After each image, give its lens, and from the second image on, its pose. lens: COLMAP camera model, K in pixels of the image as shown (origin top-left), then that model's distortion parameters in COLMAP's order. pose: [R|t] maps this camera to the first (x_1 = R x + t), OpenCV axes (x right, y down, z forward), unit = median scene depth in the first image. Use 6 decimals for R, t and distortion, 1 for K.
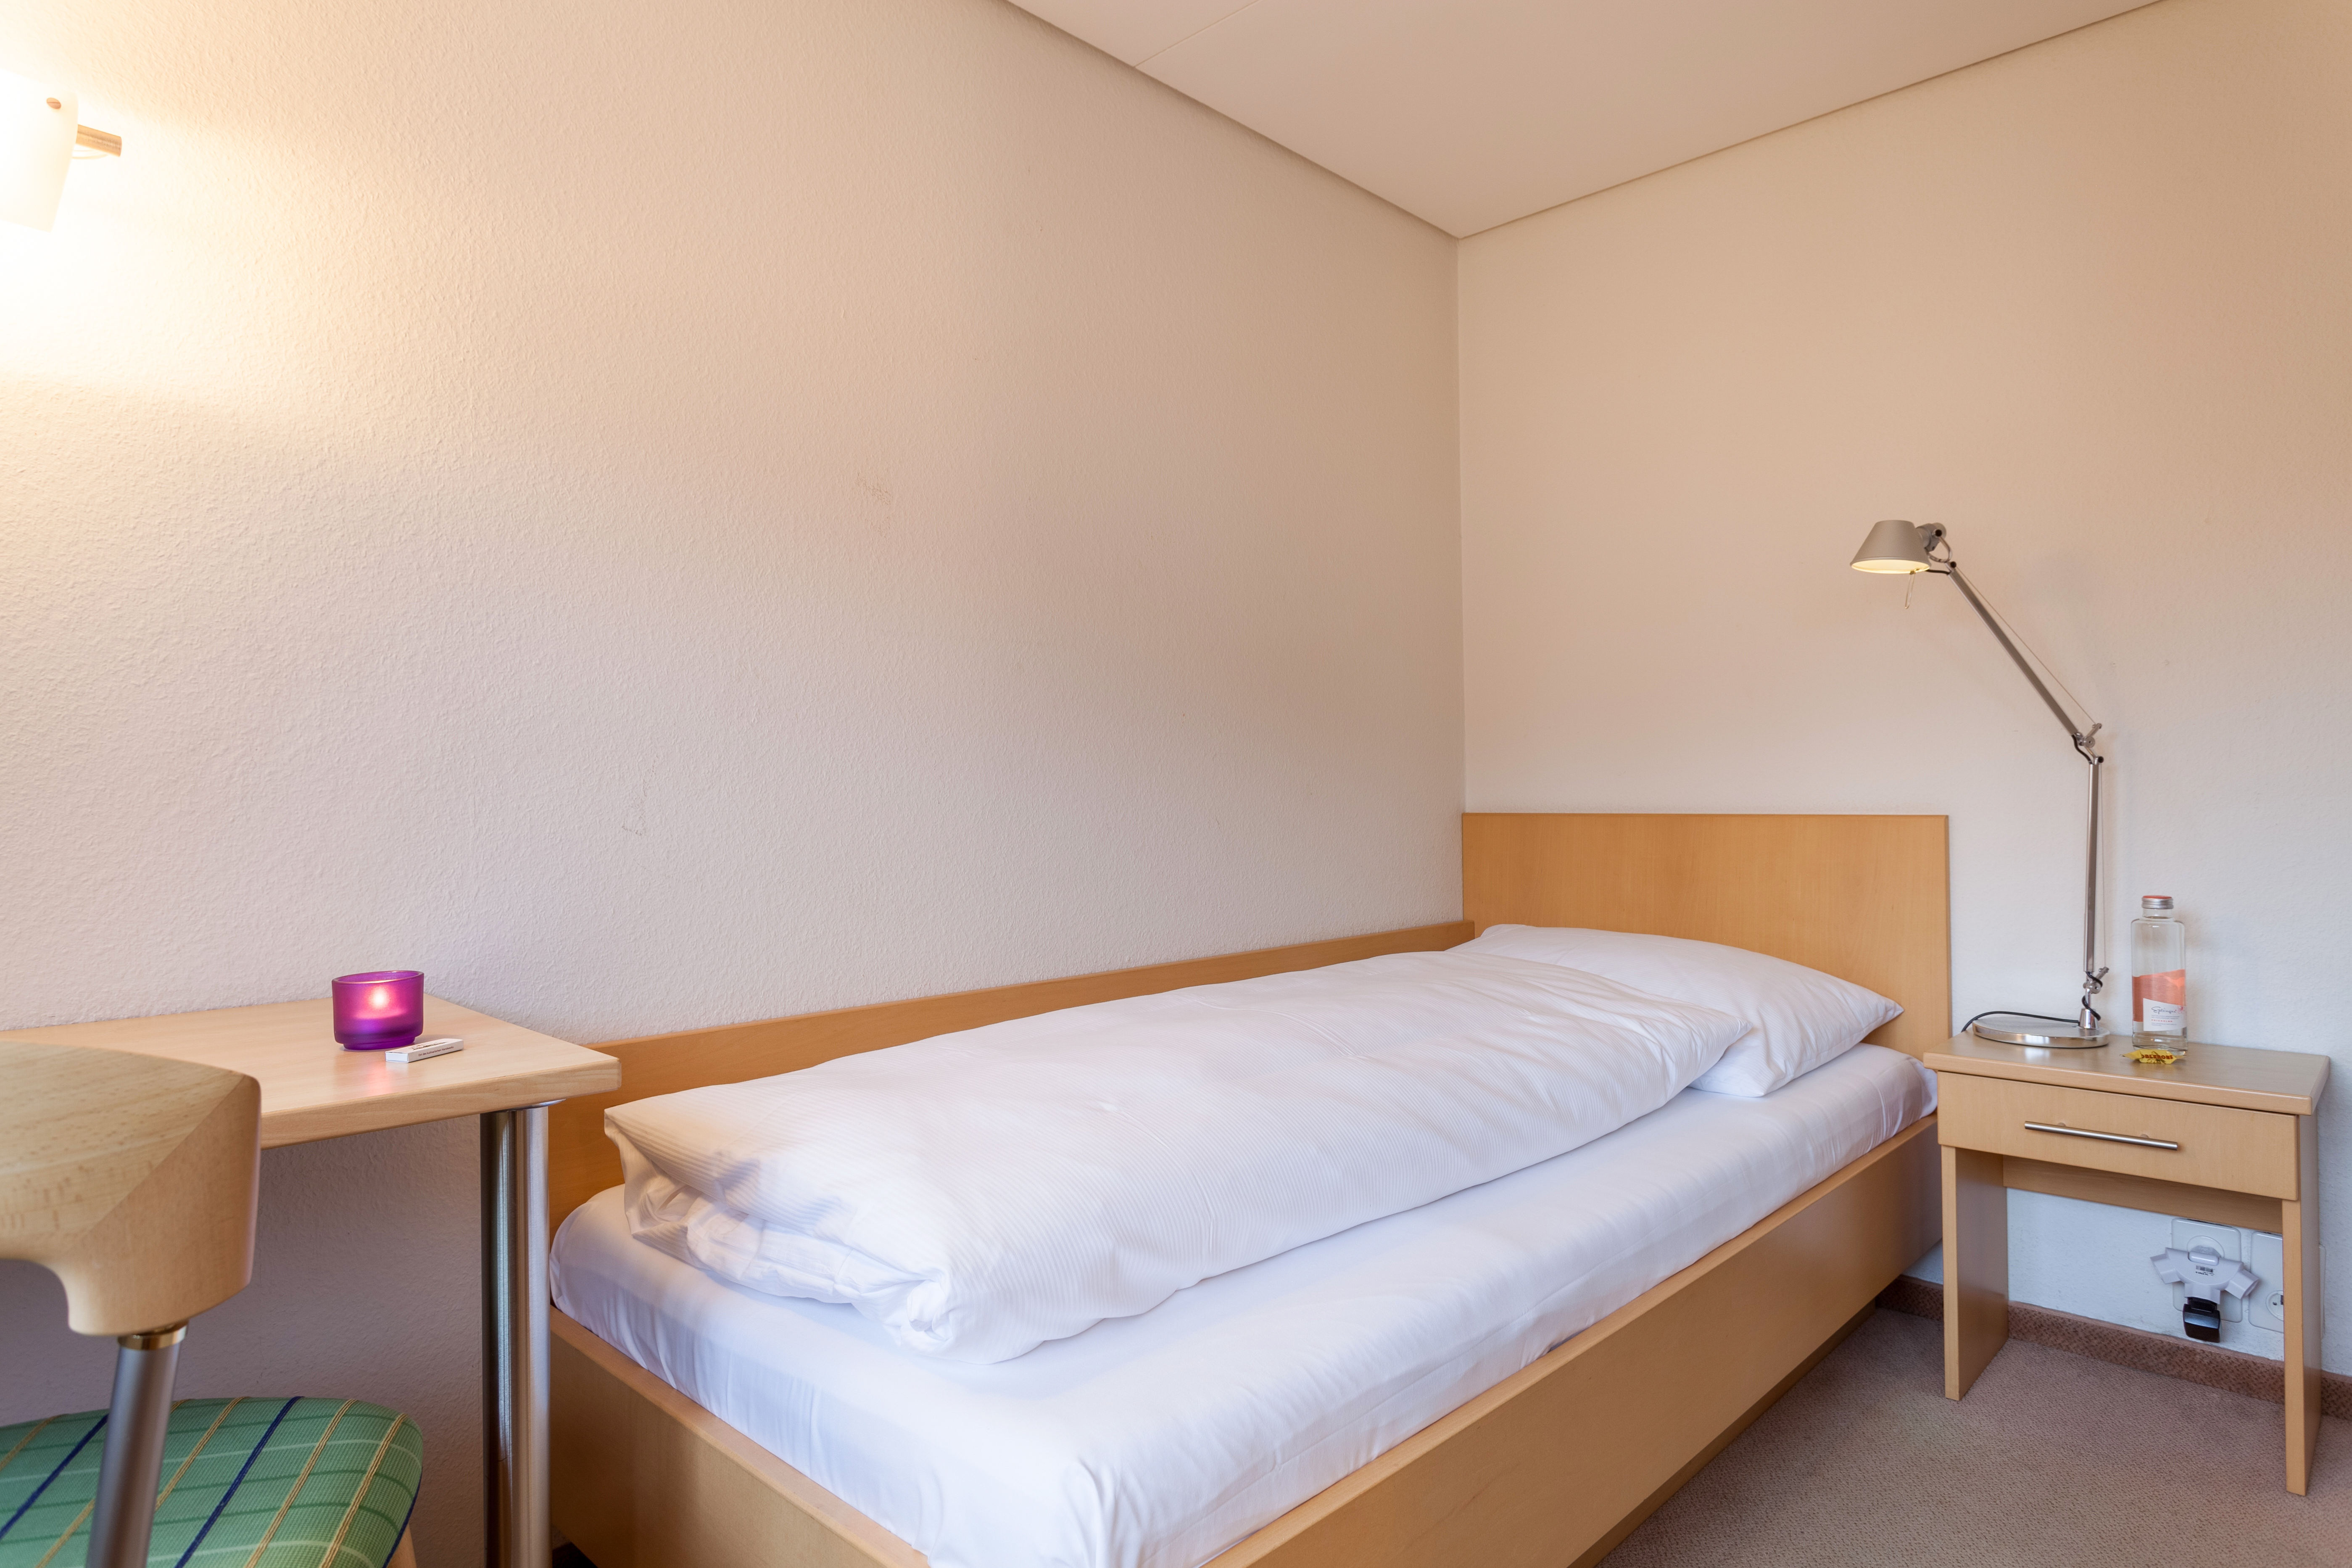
lens RADIAL K [[1326.6, 0, 1170.3], [0, 1326.6, 772.8], [0, 0, 1]] dist [-0.003988, -0.000454]
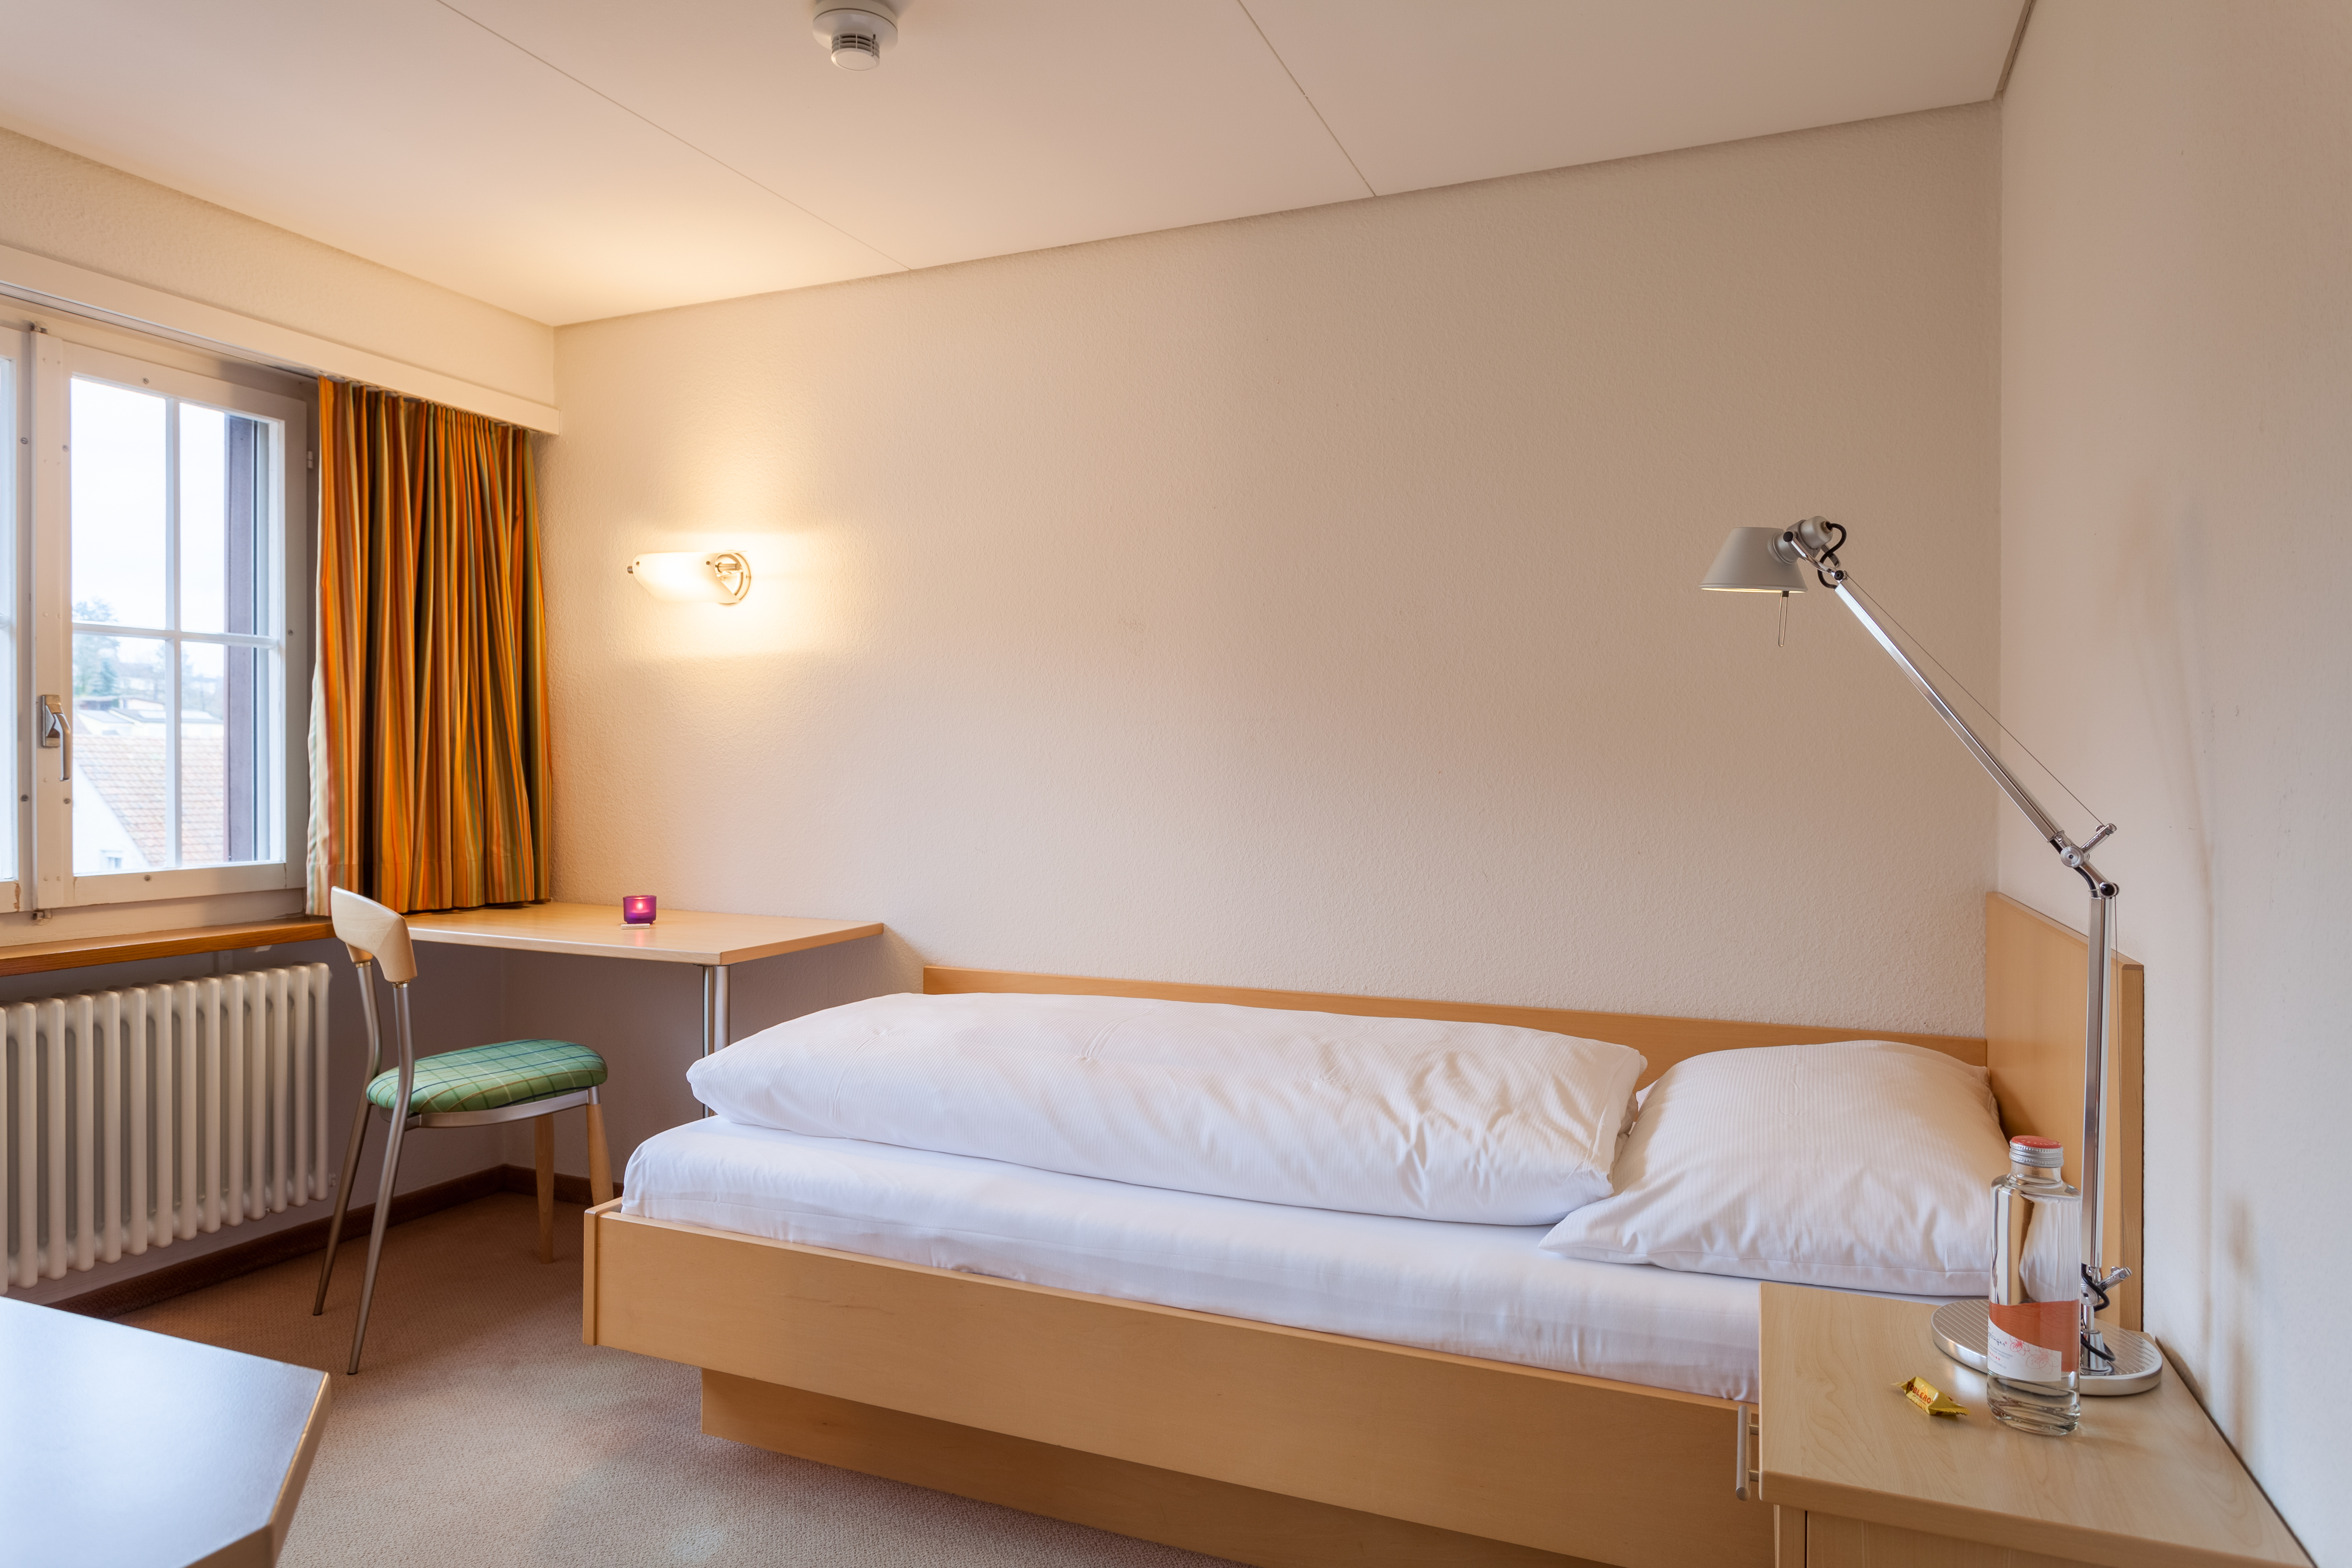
lens RADIAL K [[1426.4, 0, 1176.0], [0, 1426.4, 784.0], [0, 0, 1]] dist [-0.001303, 0.002464]
pose [[0.366020, 0.021821, -0.930351, 1.455479], [0.000619, 0.999719, 0.023692, -0.089216], [0.930607, -0.009248, 0.365904, 0.556893]]
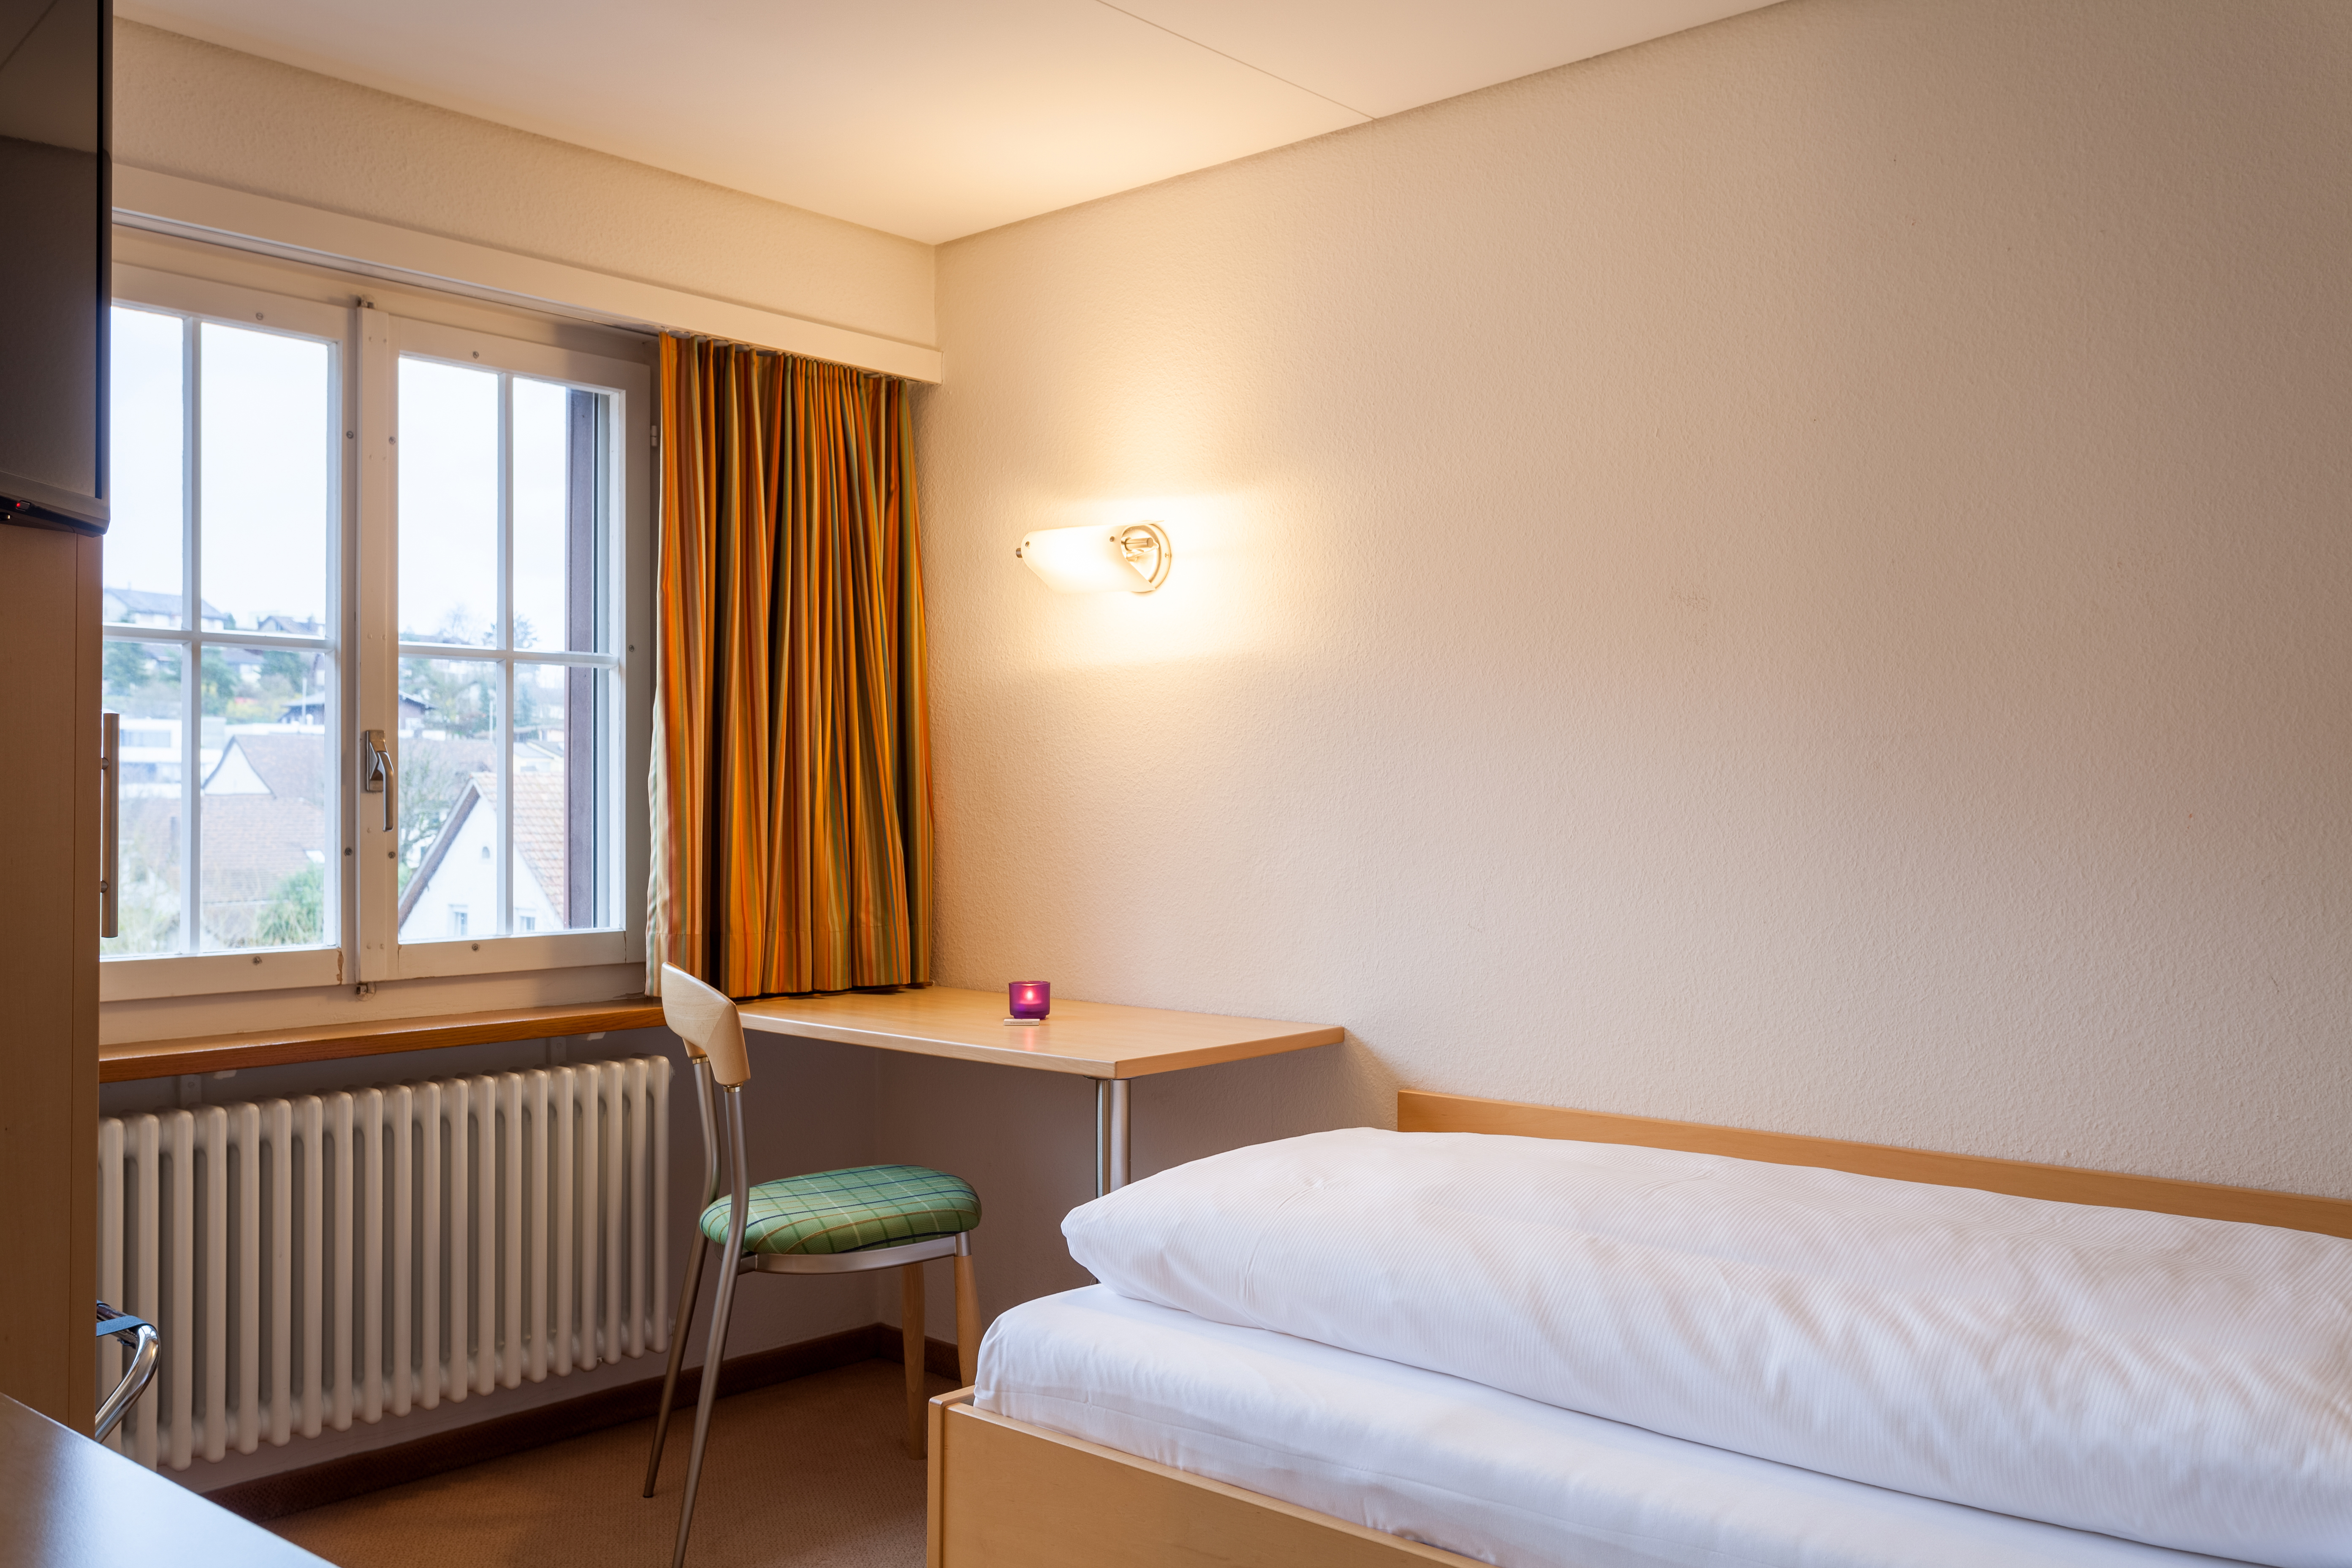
lens RADIAL K [[1980.8, 0, 1178.9], [0, 1980.8, 786.4], [0, 0, 1]] dist [0.007012, 0.008179]
pose [[0.051054, 0.000063, -0.998696, 1.432118], [0.009187, 0.999958, 0.000533, -0.092653], [0.998654, -0.009202, 0.051051, 0.639589]]
